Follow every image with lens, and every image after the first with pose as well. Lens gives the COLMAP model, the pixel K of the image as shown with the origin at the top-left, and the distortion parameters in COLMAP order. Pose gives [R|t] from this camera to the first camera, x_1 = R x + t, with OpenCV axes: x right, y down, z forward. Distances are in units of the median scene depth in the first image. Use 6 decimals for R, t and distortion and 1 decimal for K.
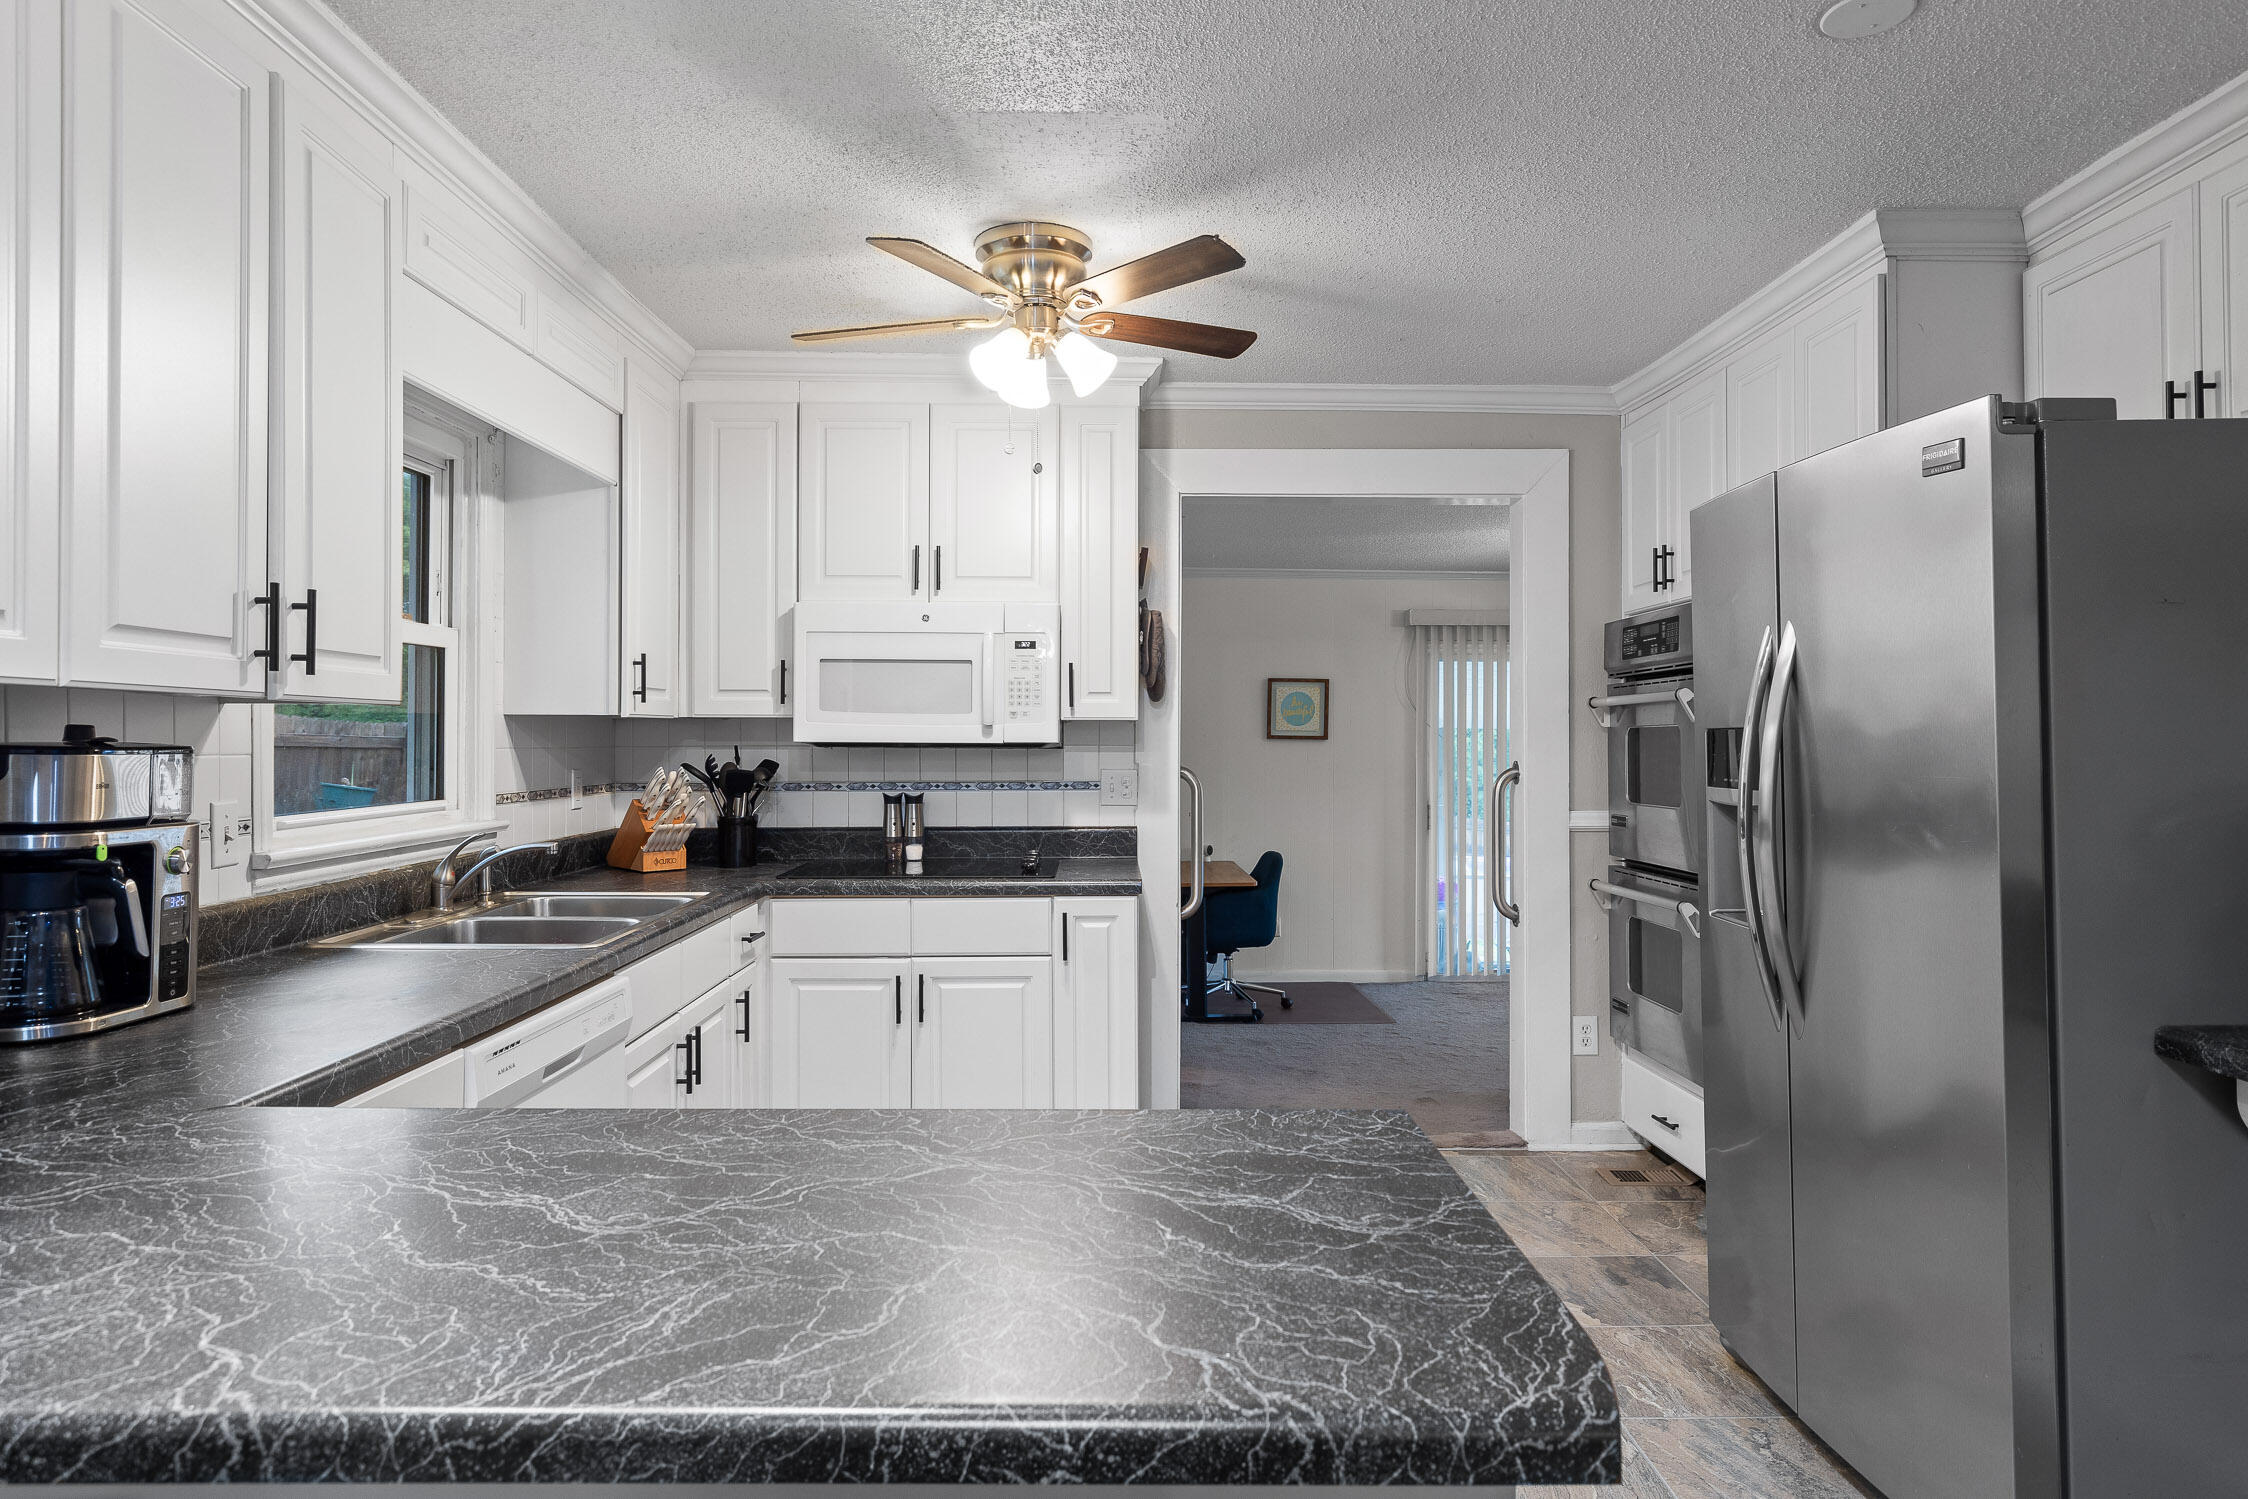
lens RADIAL K [[1326.2, 0, 1120.9], [0, 1326.2, 736.7], [0, 0, 1]] dist [-0.010498, 0.001007]
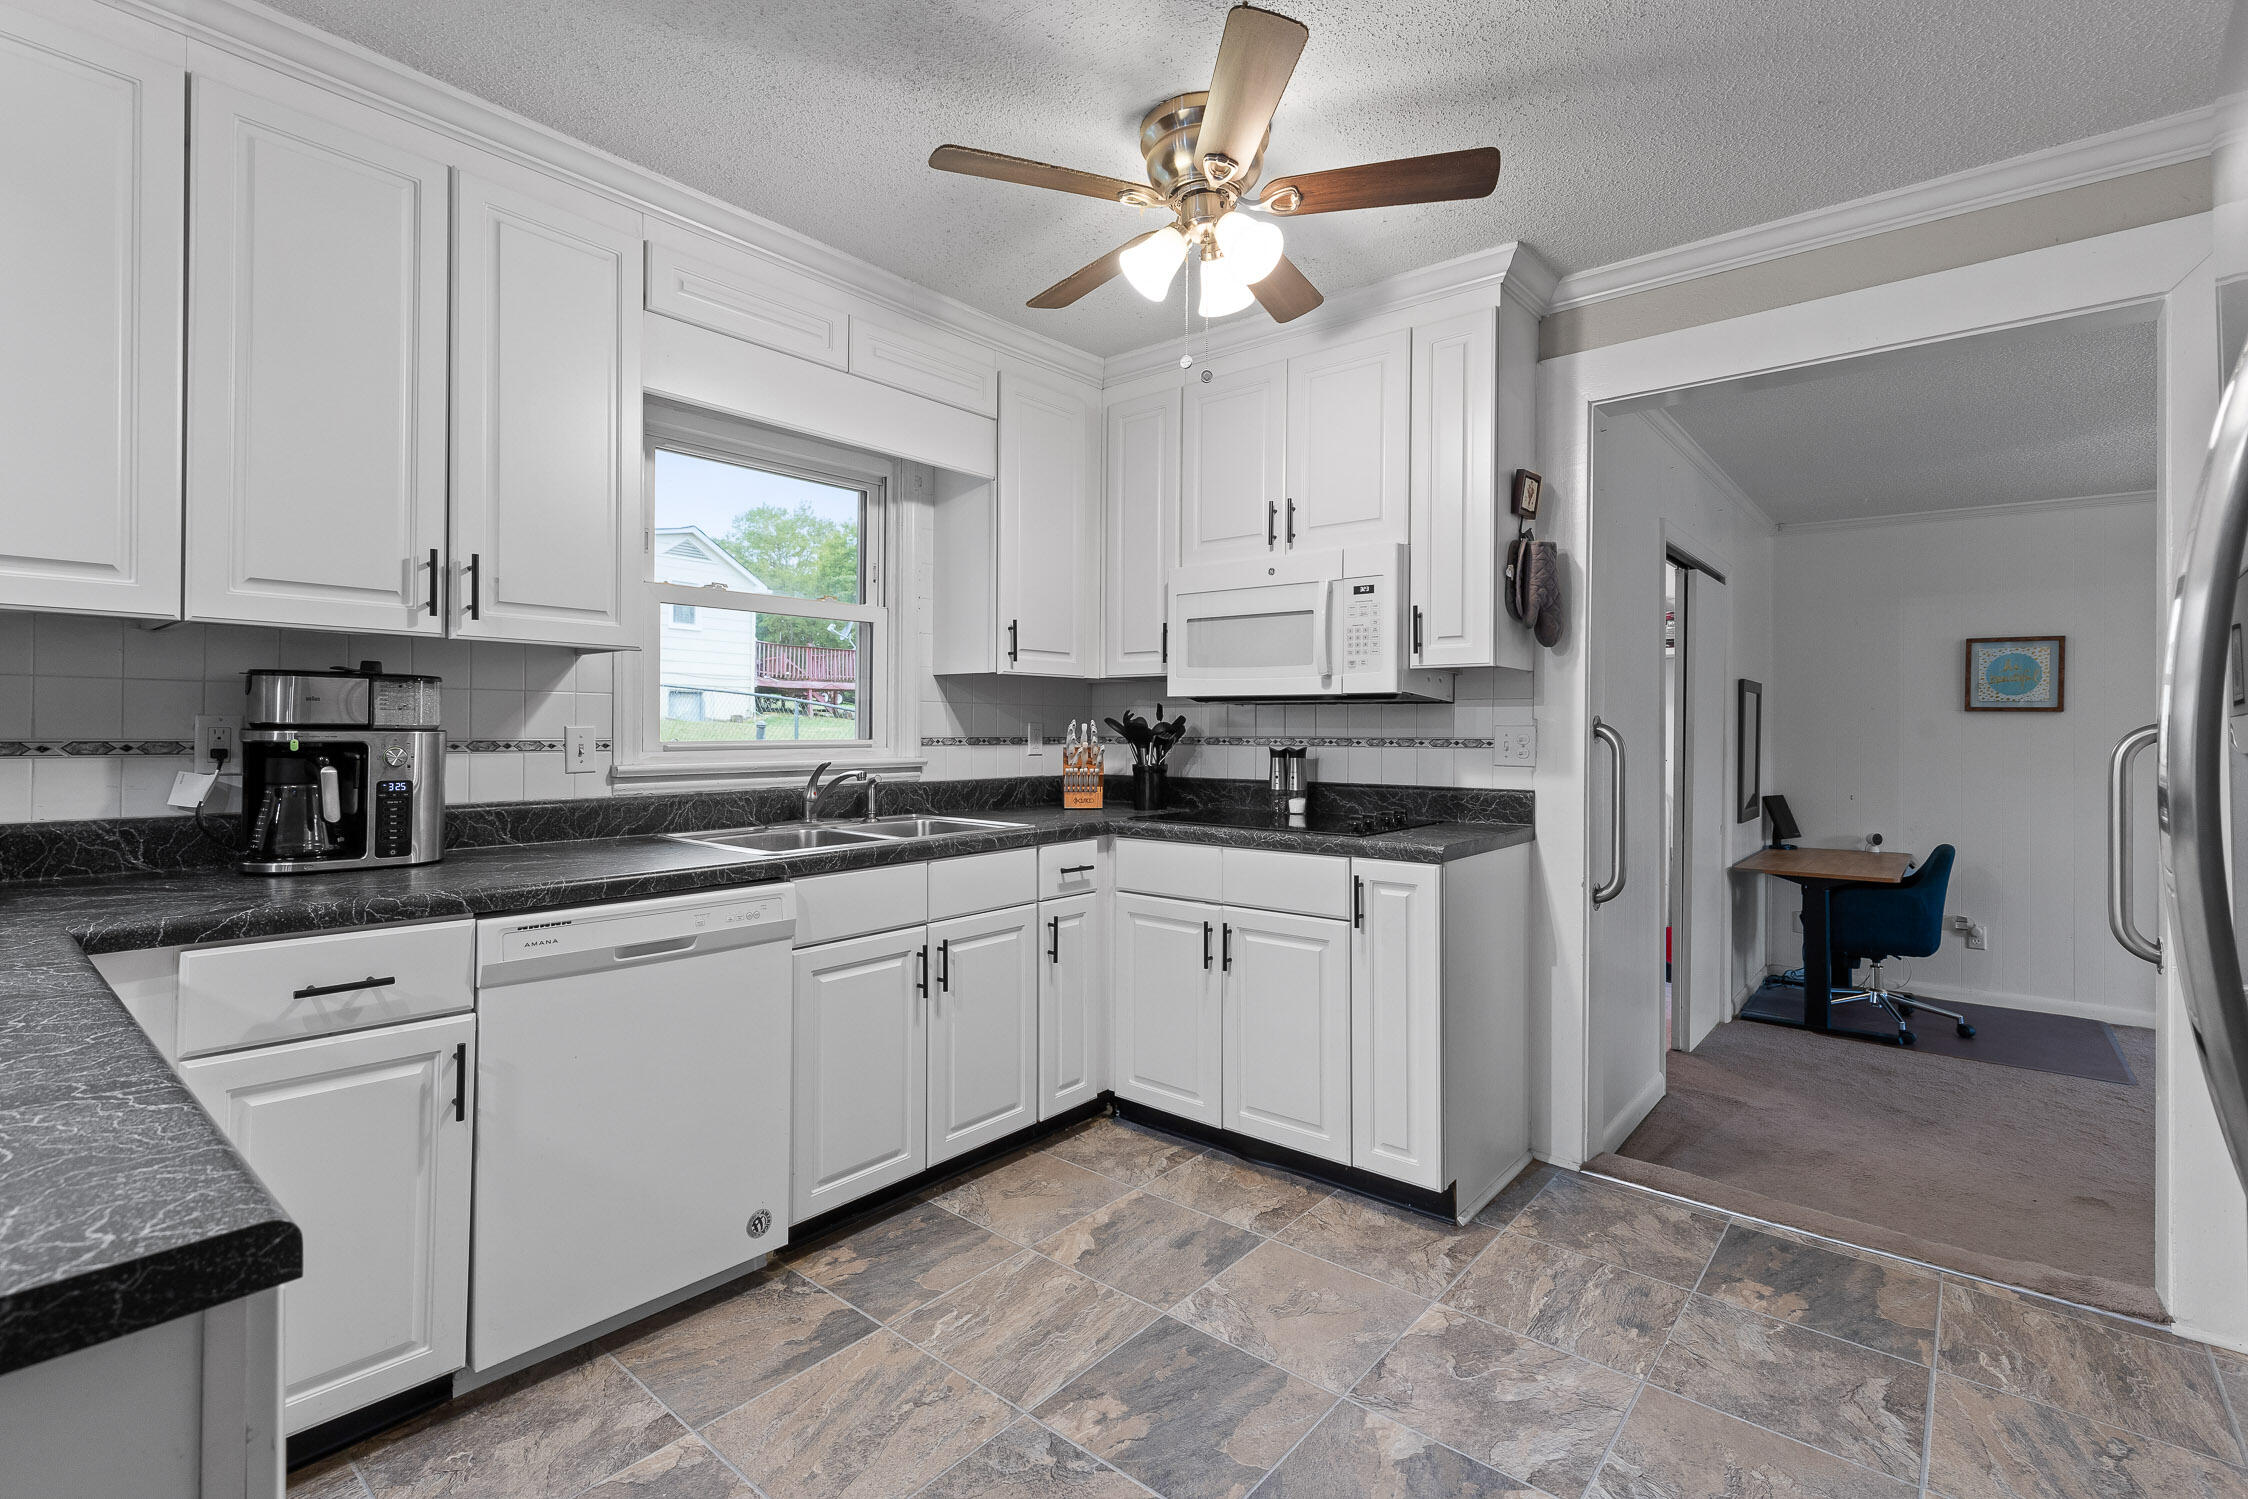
lens RADIAL K [[1023.8, 0, 1117.1], [0, 1023.8, 731.2], [0, 0, 1]] dist [0.003531, -0.002016]
pose [[0.754512, 0.004197, -0.656273, 0.270430], [-0.003516, 0.999991, 0.002353, 0.029924], [0.656277, 0.000532, 0.754520, 0.331092]]
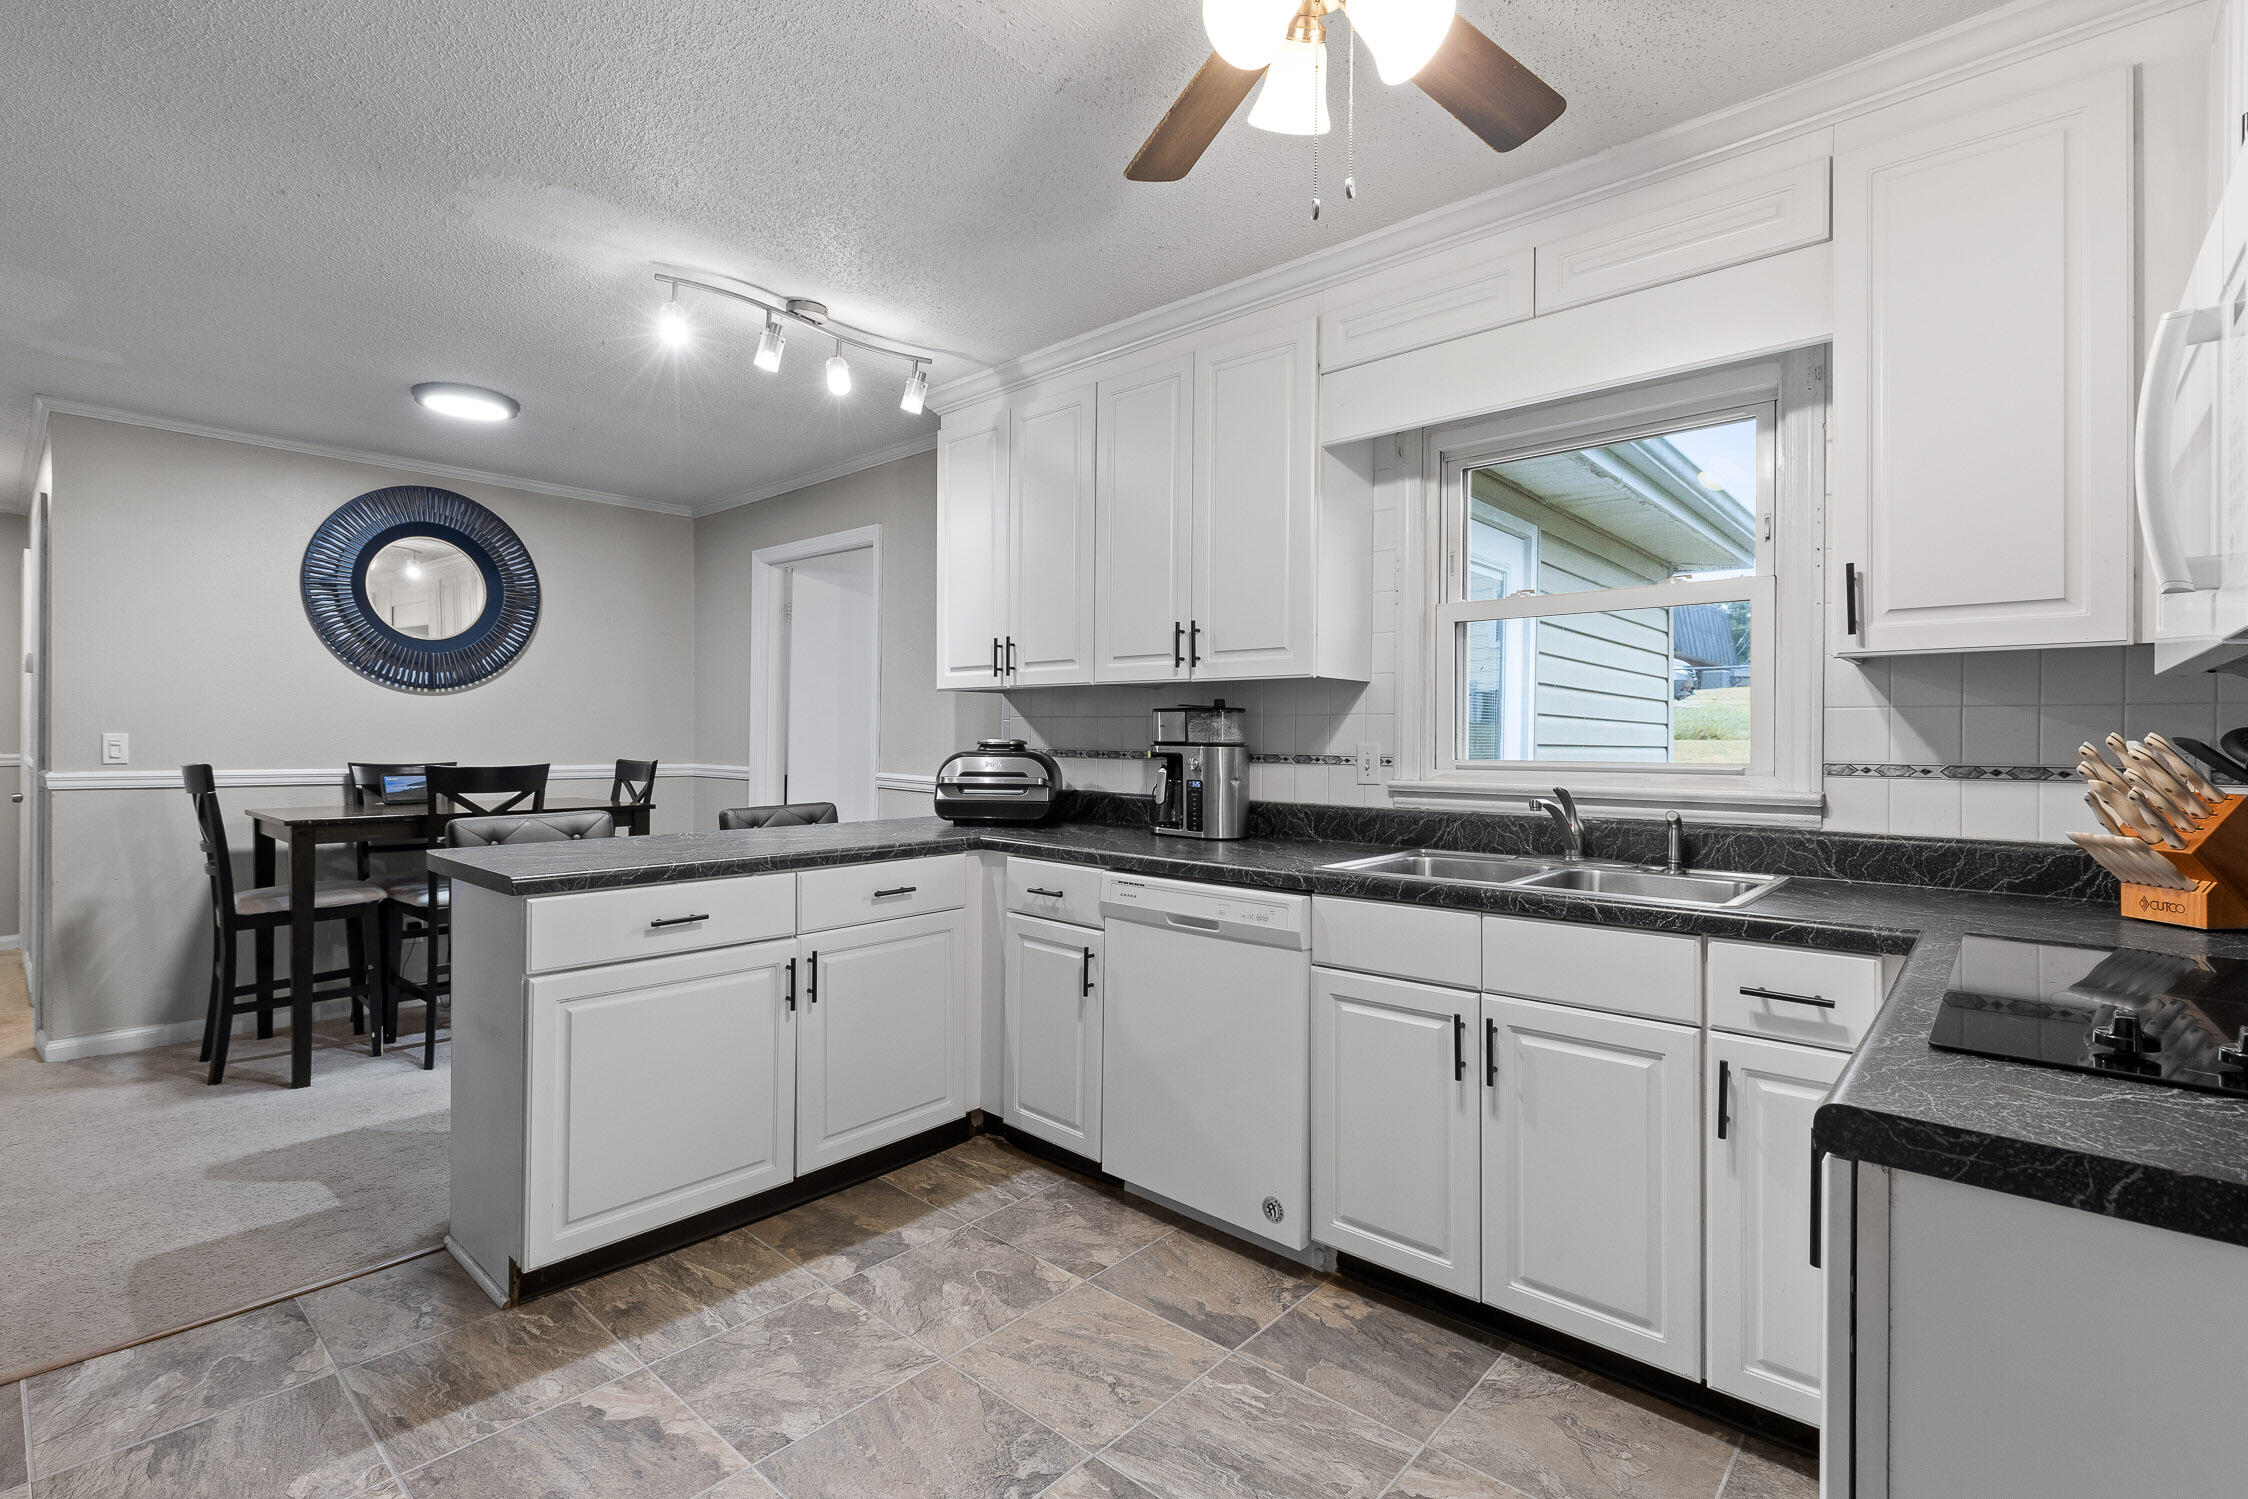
lens RADIAL K [[1023.8, 0, 1106.5], [0, 1023.8, 748.0], [0, 0, 1]] dist [0.003531, -0.002016]
pose [[-0.679339, -0.001250, -0.733824, 0.259916], [-0.008006, 0.999952, 0.005709, 0.029664], [0.733781, 0.009753, -0.679316, 0.955987]]
